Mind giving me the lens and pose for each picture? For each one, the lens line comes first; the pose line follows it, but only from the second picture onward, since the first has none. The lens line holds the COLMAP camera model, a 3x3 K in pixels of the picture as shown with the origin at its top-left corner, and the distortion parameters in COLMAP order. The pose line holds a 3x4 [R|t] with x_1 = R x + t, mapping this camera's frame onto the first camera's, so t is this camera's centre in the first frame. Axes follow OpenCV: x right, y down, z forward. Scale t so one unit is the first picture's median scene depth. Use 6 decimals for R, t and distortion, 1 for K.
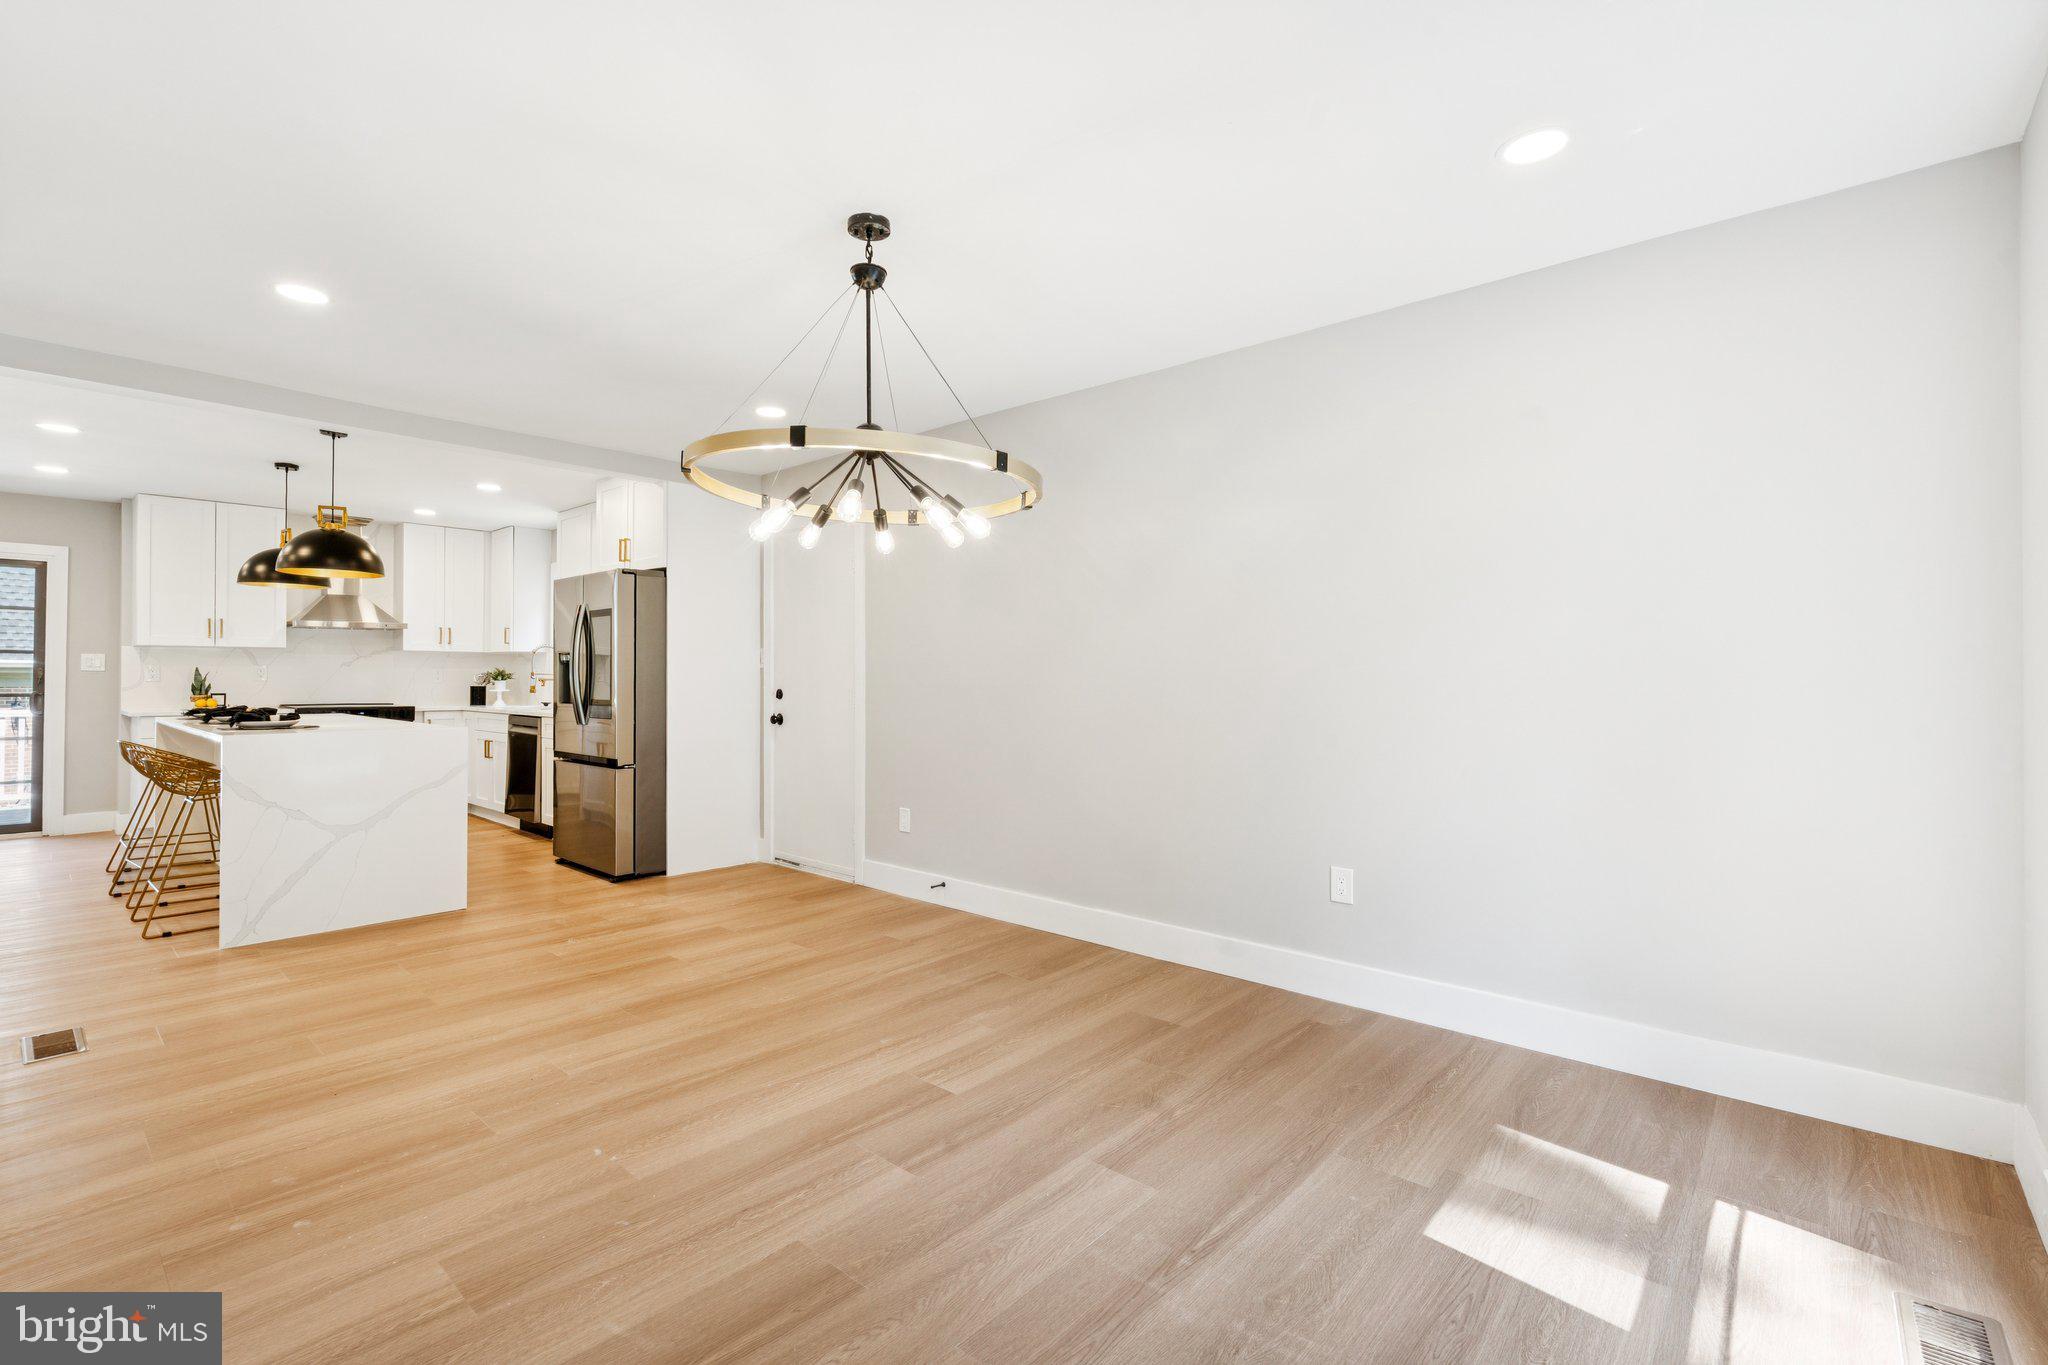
lens RADIAL K [[908.3, 0, 1010.9], [0, 908.3, 679.7], [0, 0, 1]] dist [-0.005026, 0.000624]
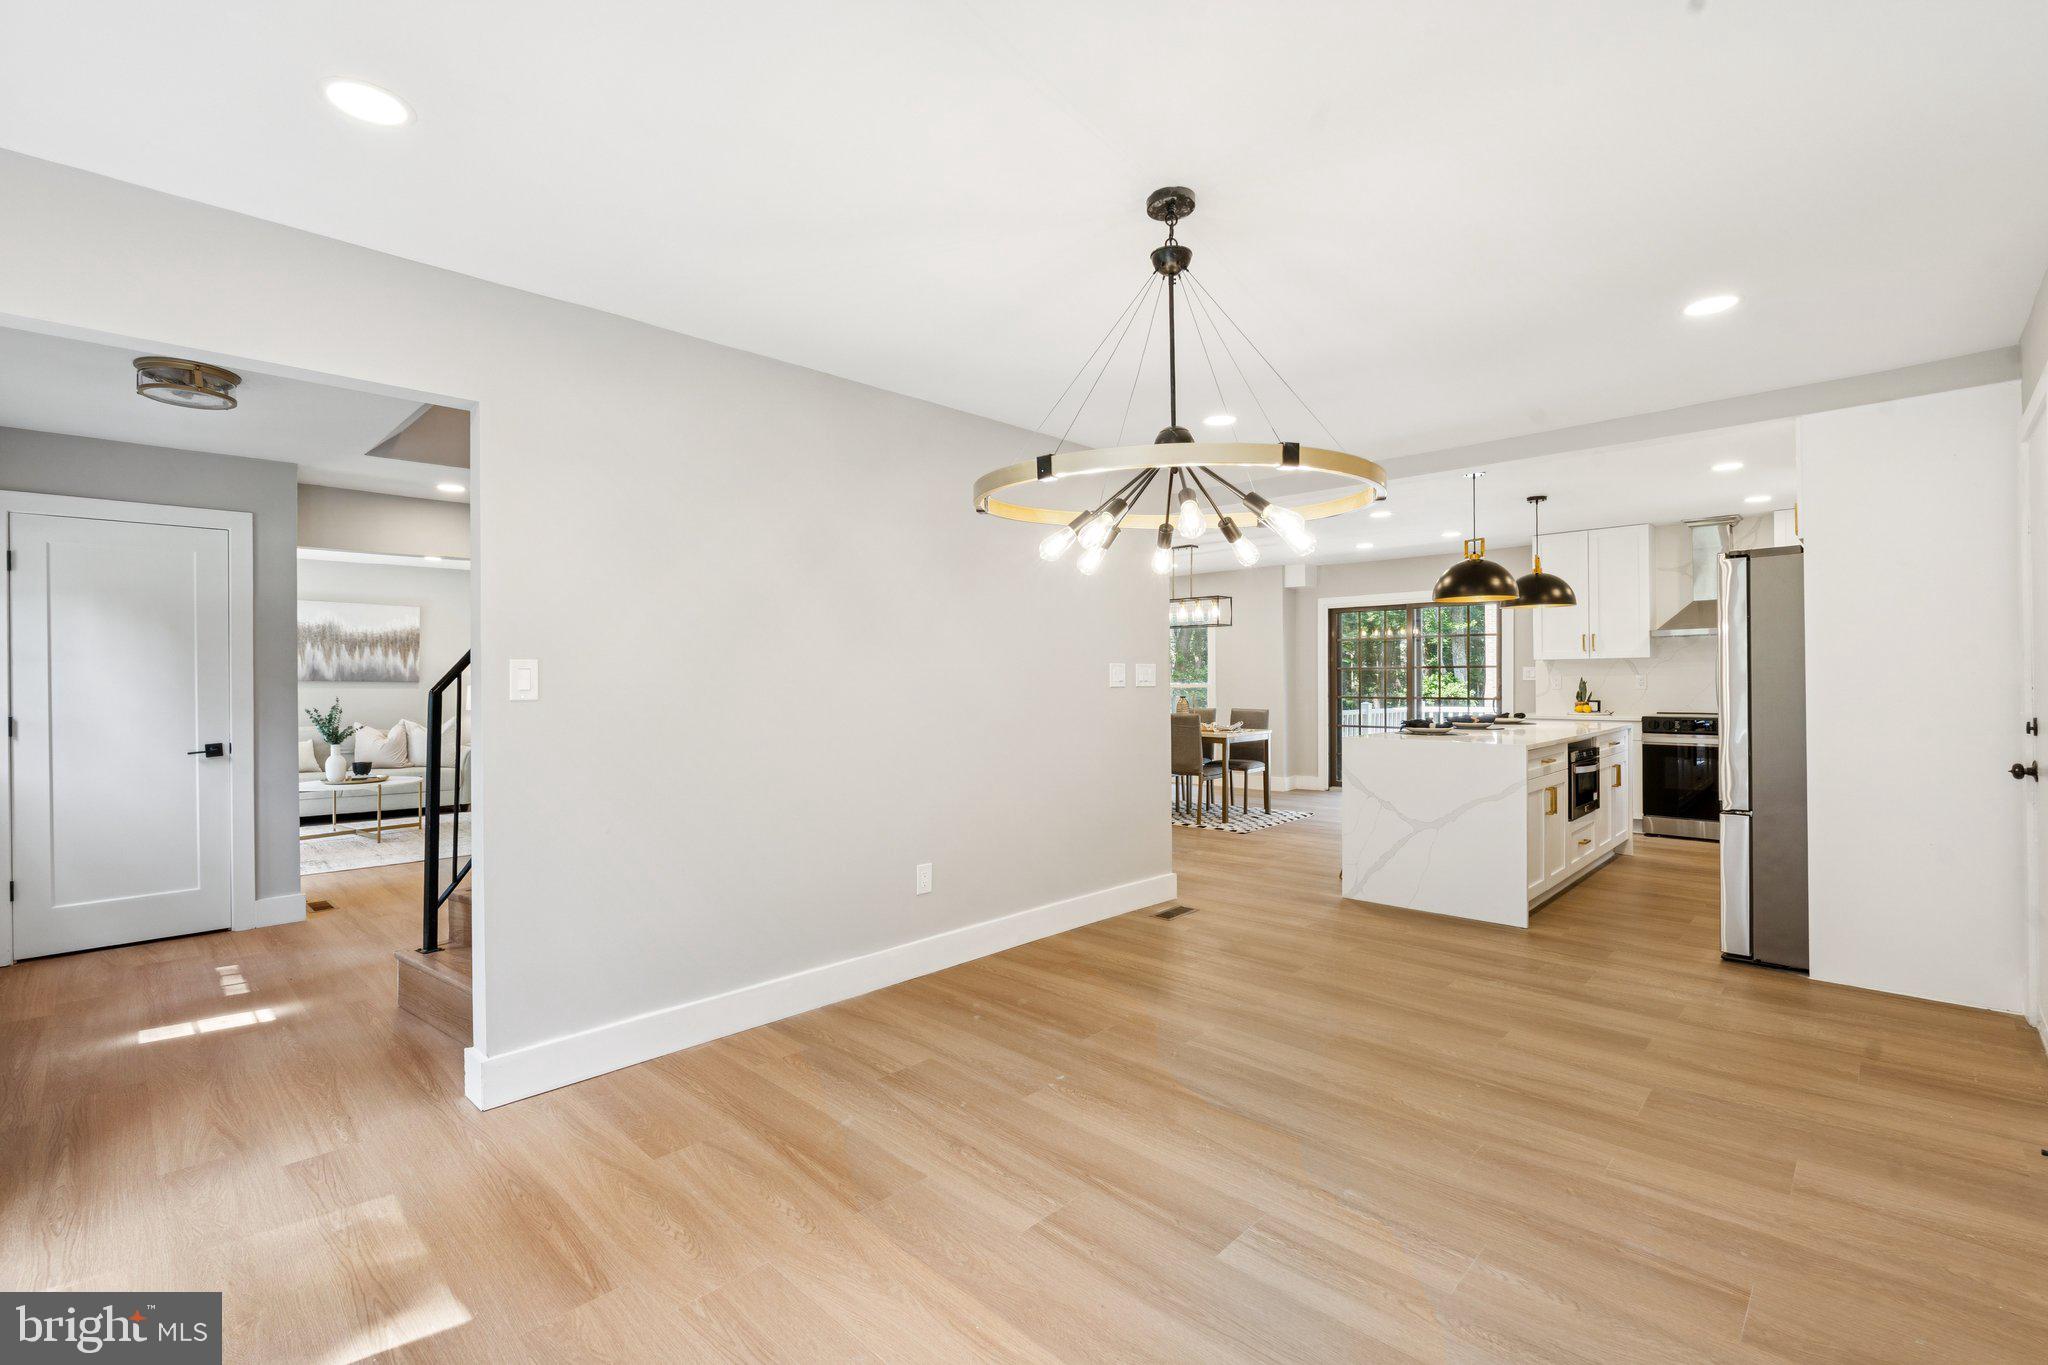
lens RADIAL K [[908.3, 0, 1015.1], [0, 908.3, 686.5], [0, 0, 1]] dist [-0.005026, 0.000624]
pose [[-0.045059, 0.006539, -0.998963, 0.563298], [0.005677, 0.999964, 0.006289, -0.027656], [0.998968, -0.005388, -0.045094, 0.679995]]
